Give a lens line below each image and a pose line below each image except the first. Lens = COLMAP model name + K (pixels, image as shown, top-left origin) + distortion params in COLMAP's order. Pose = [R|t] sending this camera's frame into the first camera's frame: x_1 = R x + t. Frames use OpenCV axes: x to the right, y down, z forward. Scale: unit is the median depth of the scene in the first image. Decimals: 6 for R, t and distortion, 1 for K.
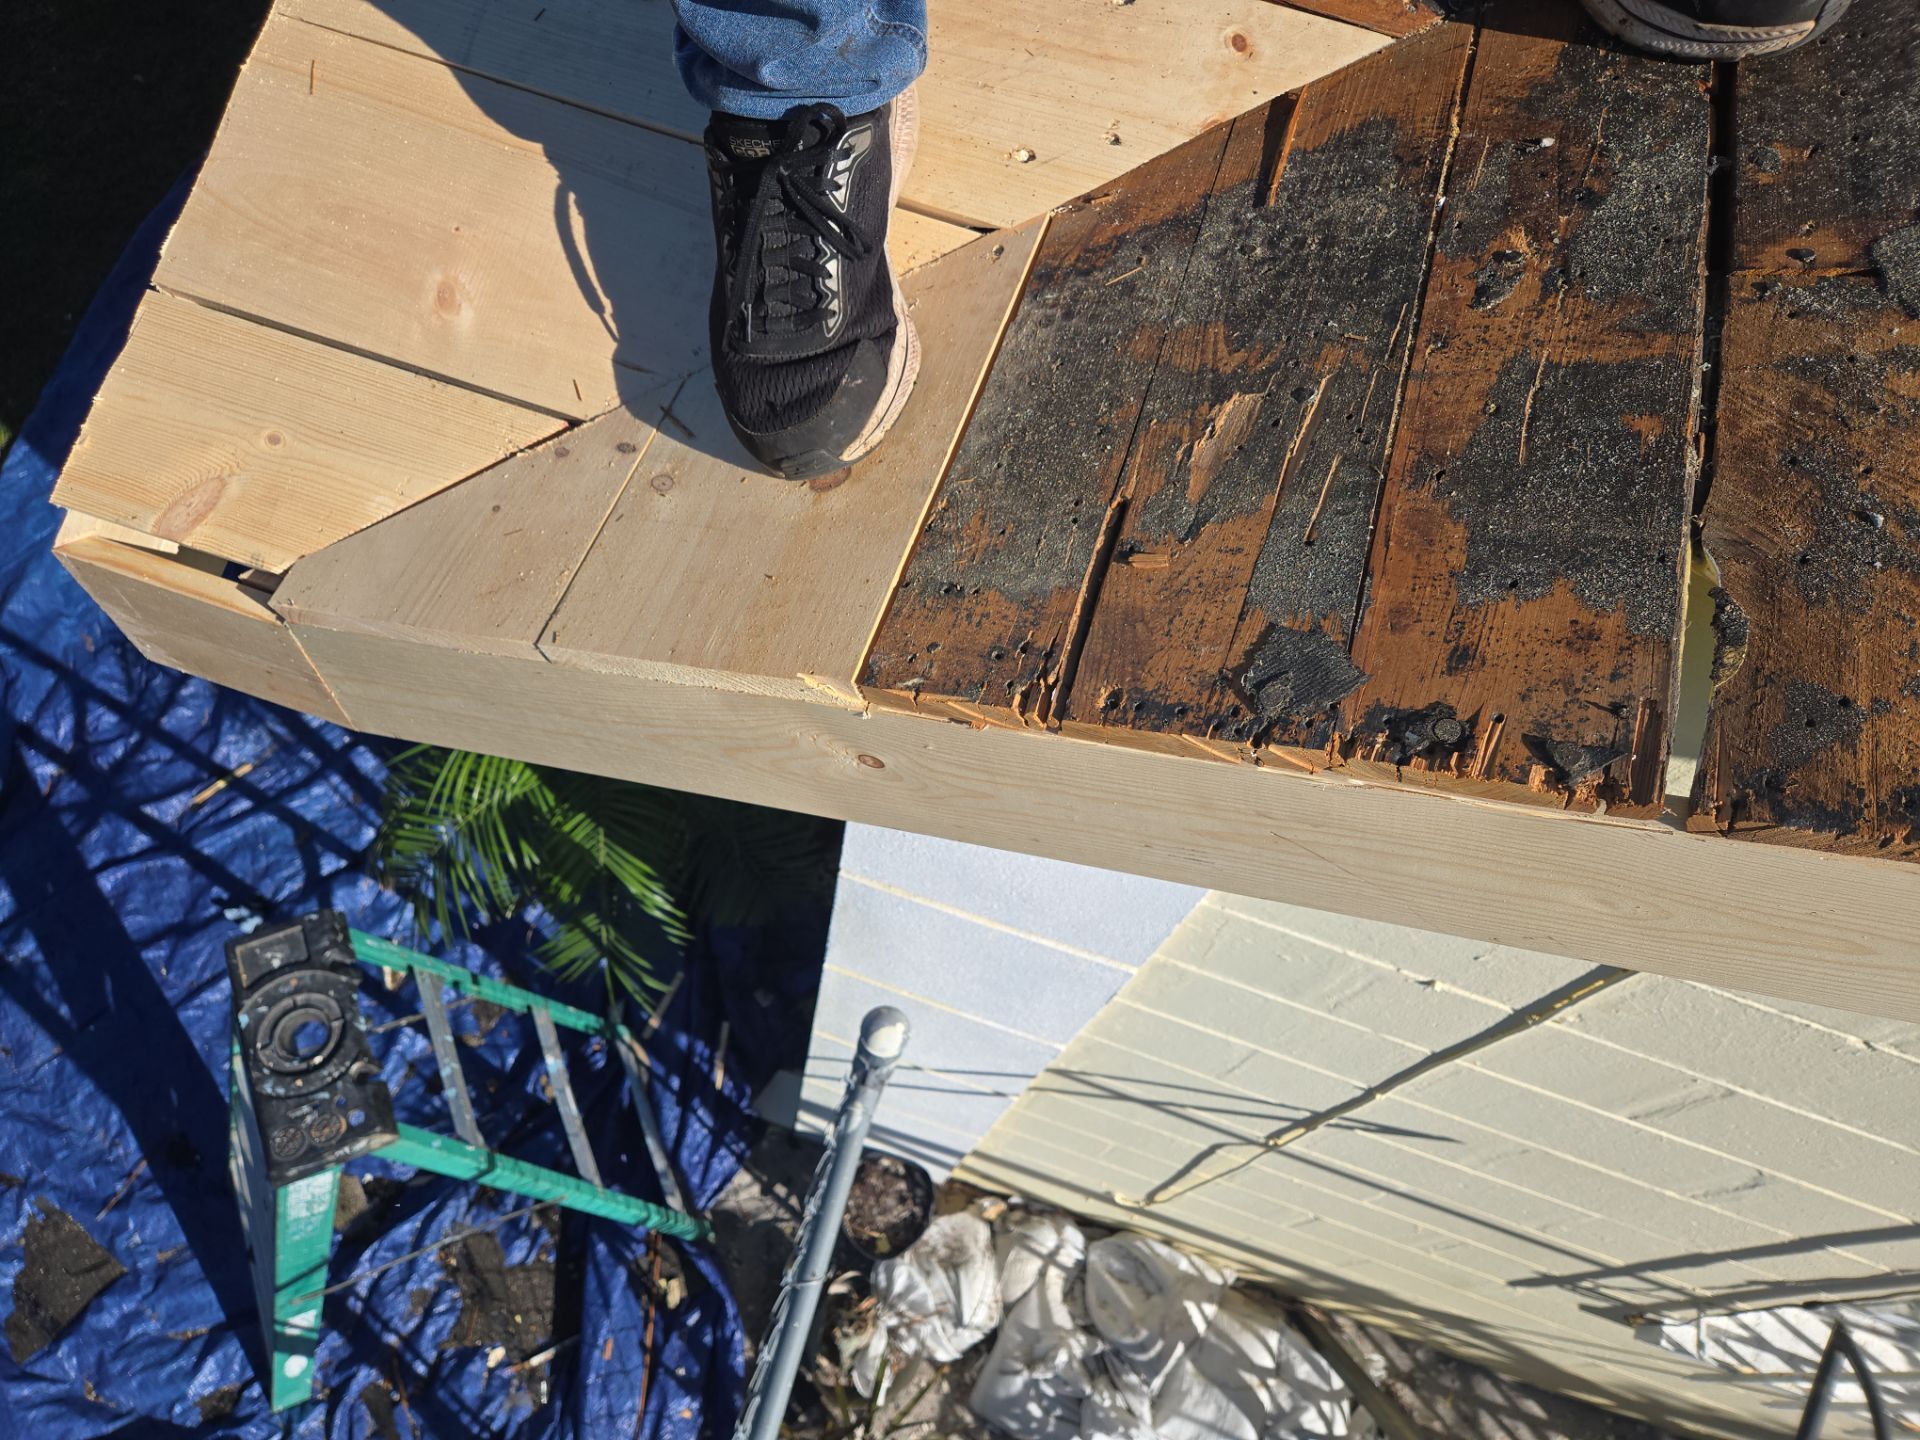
lens RADIAL K [[1230.2, 0, 1056.8], [0, 1230.2, 717.9], [0, 0, 1]] dist [0.035272, -0.049584]
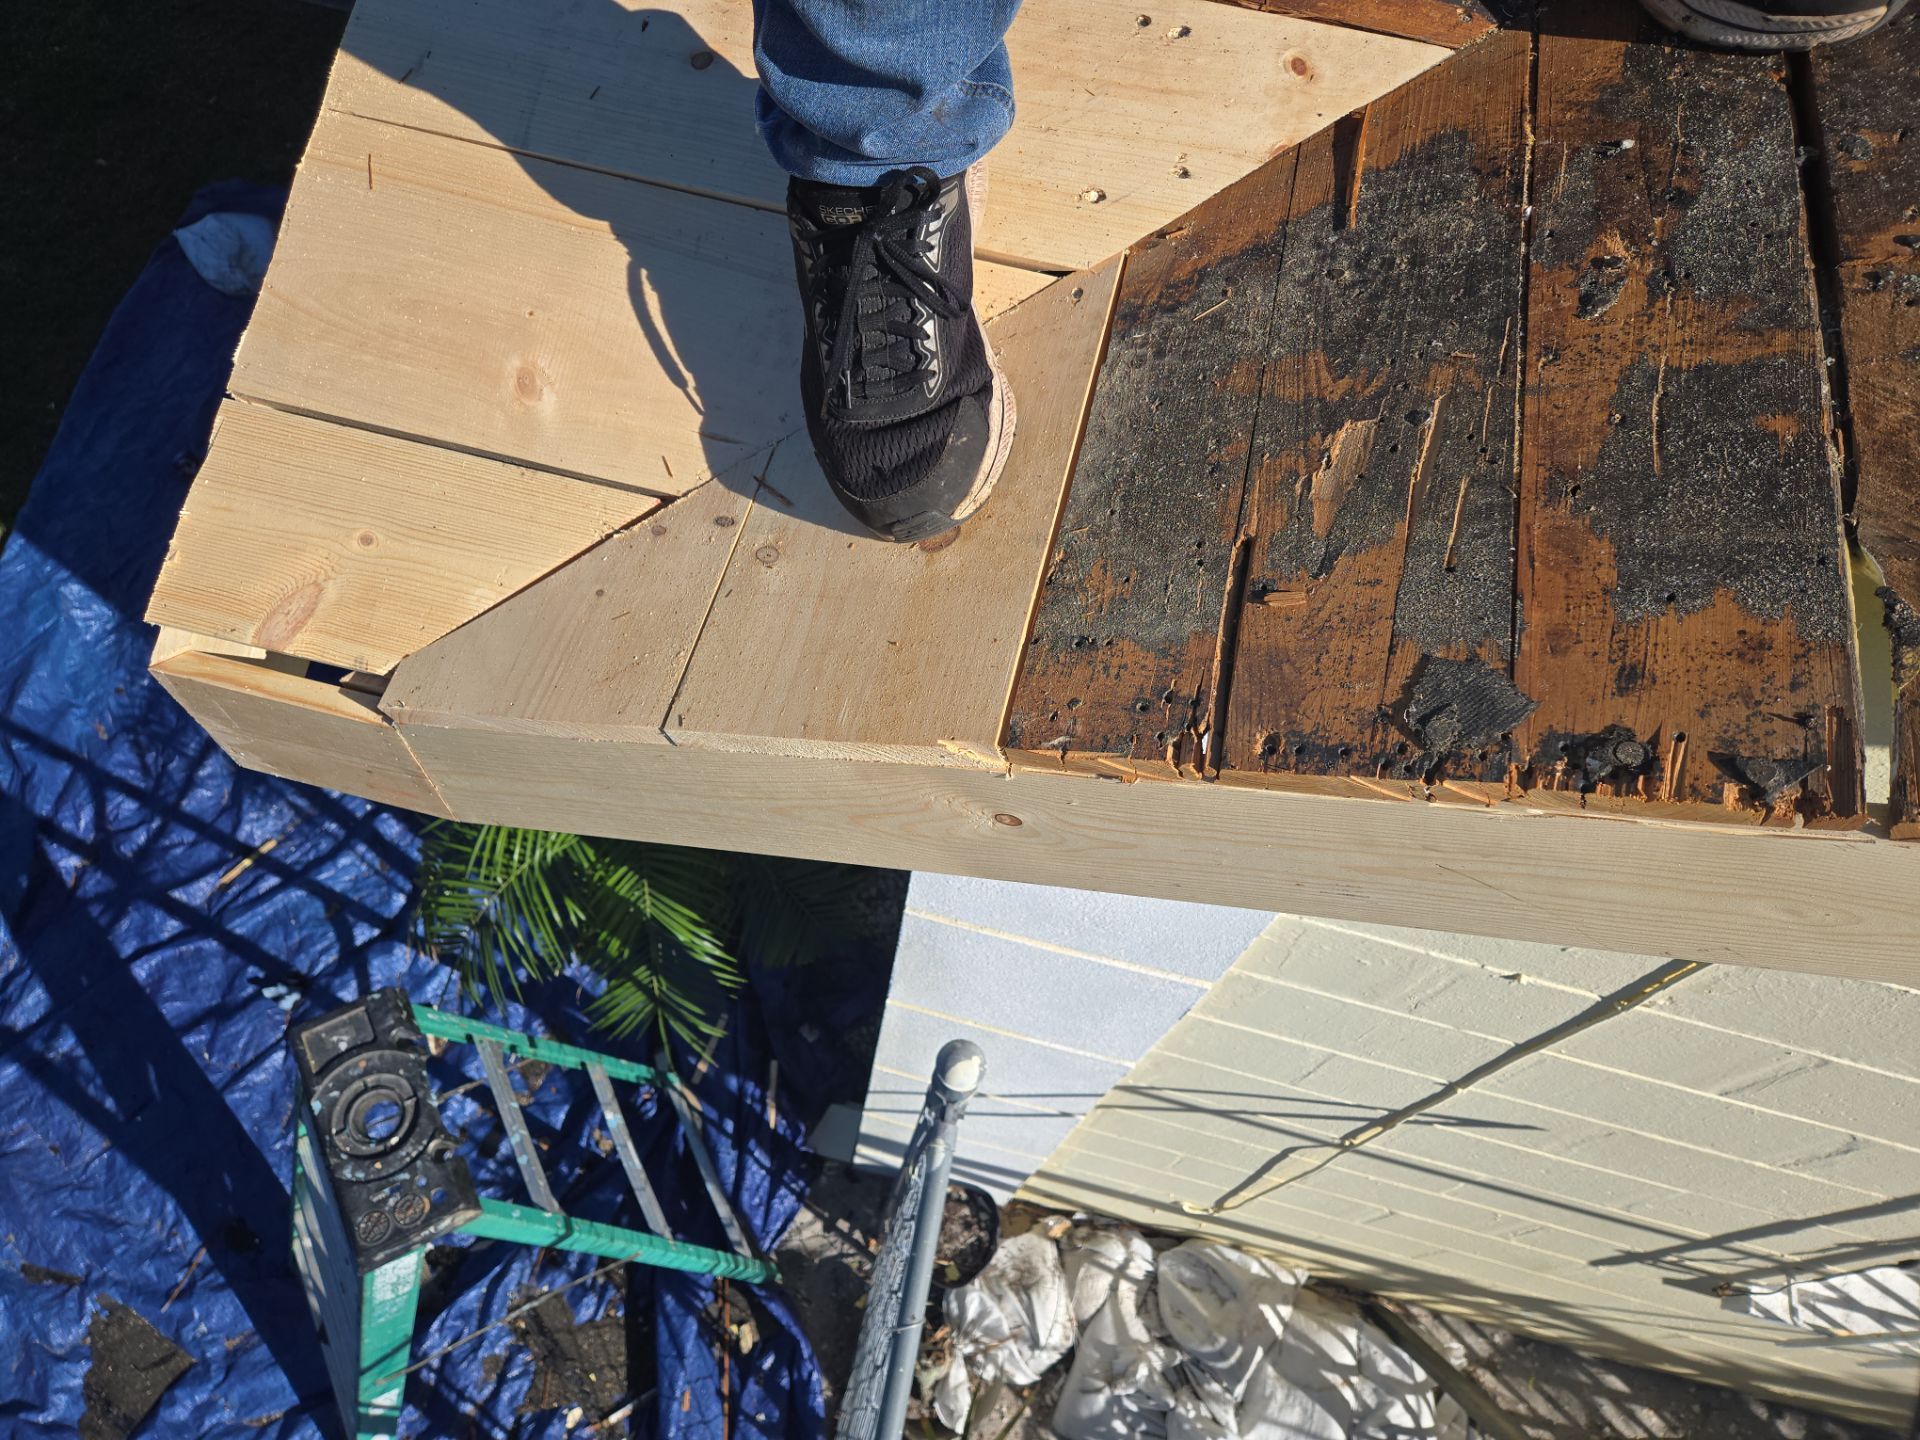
lens RADIAL K [[1230.2, 0, 1045.0], [0, 1230.2, 709.8], [0, 0, 1]] dist [0.035272, -0.049584]
pose [[0.996772, -0.080270, 0.001537, -0.097744], [0.080280, 0.996743, -0.007606, -0.036152], [-0.000922, 0.007705, 0.999970, 0.006415]]
